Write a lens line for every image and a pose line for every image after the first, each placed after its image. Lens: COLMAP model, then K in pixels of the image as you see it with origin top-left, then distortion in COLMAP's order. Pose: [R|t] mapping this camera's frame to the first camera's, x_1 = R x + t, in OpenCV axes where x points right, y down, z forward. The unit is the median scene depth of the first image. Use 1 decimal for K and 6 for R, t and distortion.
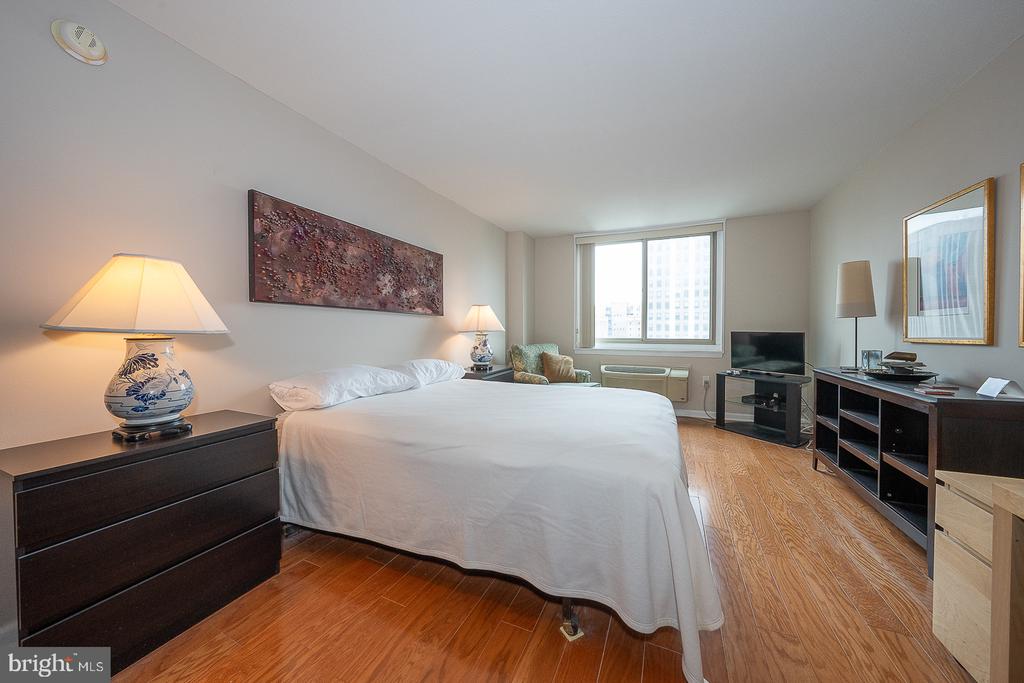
lens RADIAL K [[353.3, 0, 513.7], [0, 353.3, 334.9], [0, 0, 1]] dist [-0.018309, -0.000075]
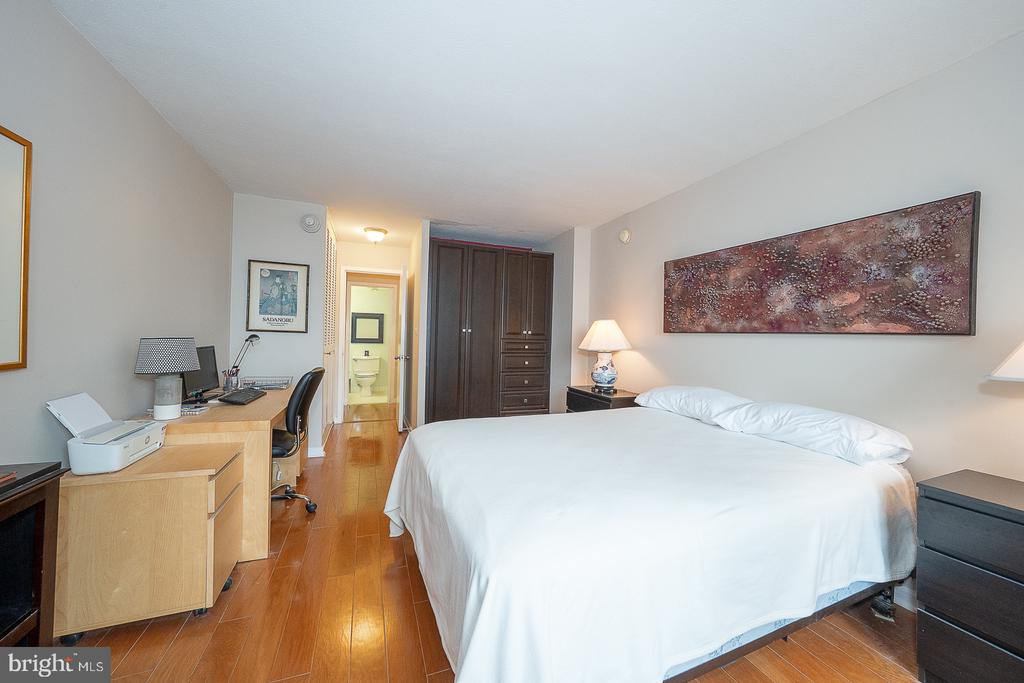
lens RADIAL K [[379.3, 0, 514.7], [0, 379.3, 339.4], [0, 0, 1]] dist [-0.002636, -0.000016]
pose [[-0.698491, -0.003884, -0.715609, 0.669297], [-0.024460, 0.999531, 0.018450, -0.056910], [0.715201, 0.030391, -0.698258, 1.206381]]
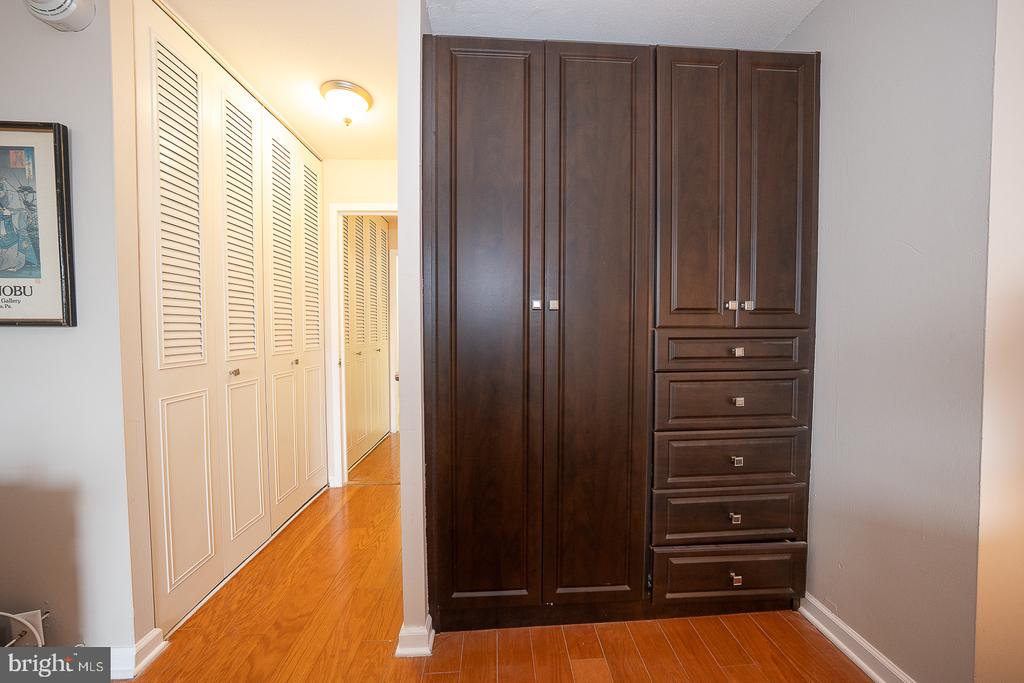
lens RADIAL K [[353.3, 0, 513.6], [0, 353.3, 340.4], [0, 0, 1]] dist [-0.018309, -0.000075]
pose [[-0.895794, 0.029061, -0.443518, 0.319109], [0.007225, 0.998680, 0.050844, -0.047140], [0.444410, 0.042341, -0.894822, 0.809561]]
